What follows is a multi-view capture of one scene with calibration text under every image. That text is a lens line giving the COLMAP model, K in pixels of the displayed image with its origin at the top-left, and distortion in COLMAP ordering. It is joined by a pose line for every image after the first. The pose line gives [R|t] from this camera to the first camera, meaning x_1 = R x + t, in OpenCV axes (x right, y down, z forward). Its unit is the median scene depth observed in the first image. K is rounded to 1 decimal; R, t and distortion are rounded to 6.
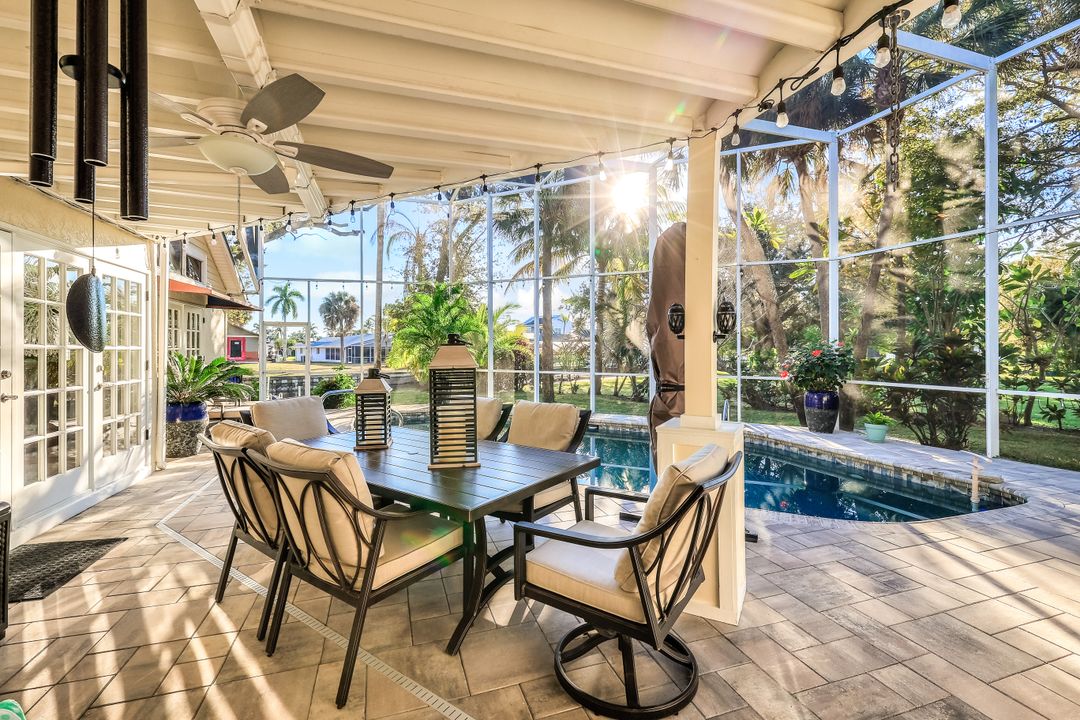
lens RADIAL K [[479.2, 0, 539.3], [0, 479.2, 348.9], [0, 0, 1]] dist [-0.000493, -0.000418]
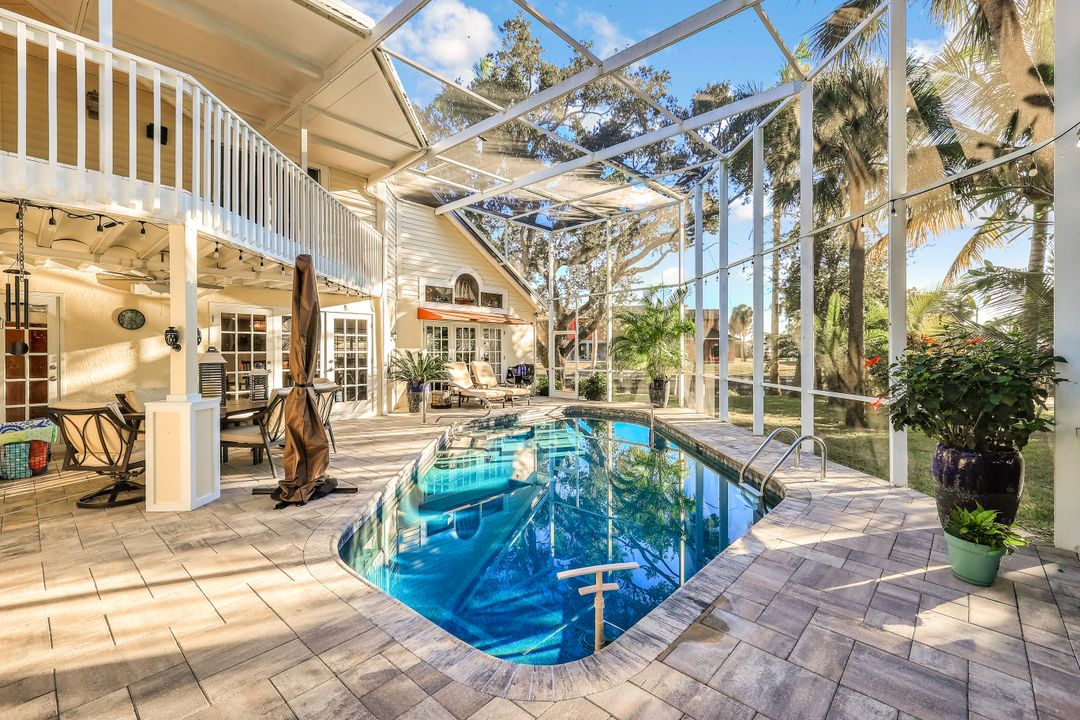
lens RADIAL K [[479.2, 0, 539.3], [0, 479.2, 348.9], [0, 0, 1]] dist [-0.000493, -0.000418]
pose [[0.492445, -0.001706, -0.870342, 1.469395], [0.001794, 0.999998, -0.000945, -0.011563], [0.870342, -0.001096, 0.492447, 0.771757]]
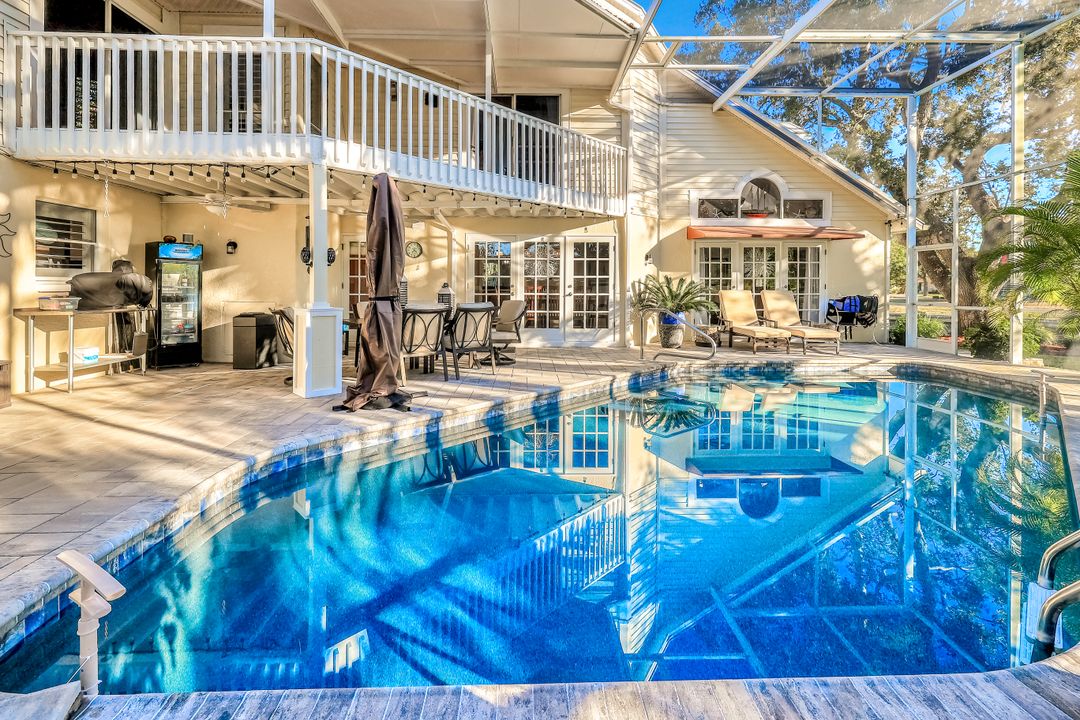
lens RADIAL K [[495.0, 0, 538.0], [0, 495.0, 284.9], [0, 0, 1]] dist [-0.001911, -0.000272]
pose [[-0.305426, -0.000500, -0.952216, 1.253470], [-0.001089, 0.999999, -0.000175, 0.038804], [0.952215, 0.000984, -0.305427, 1.577464]]
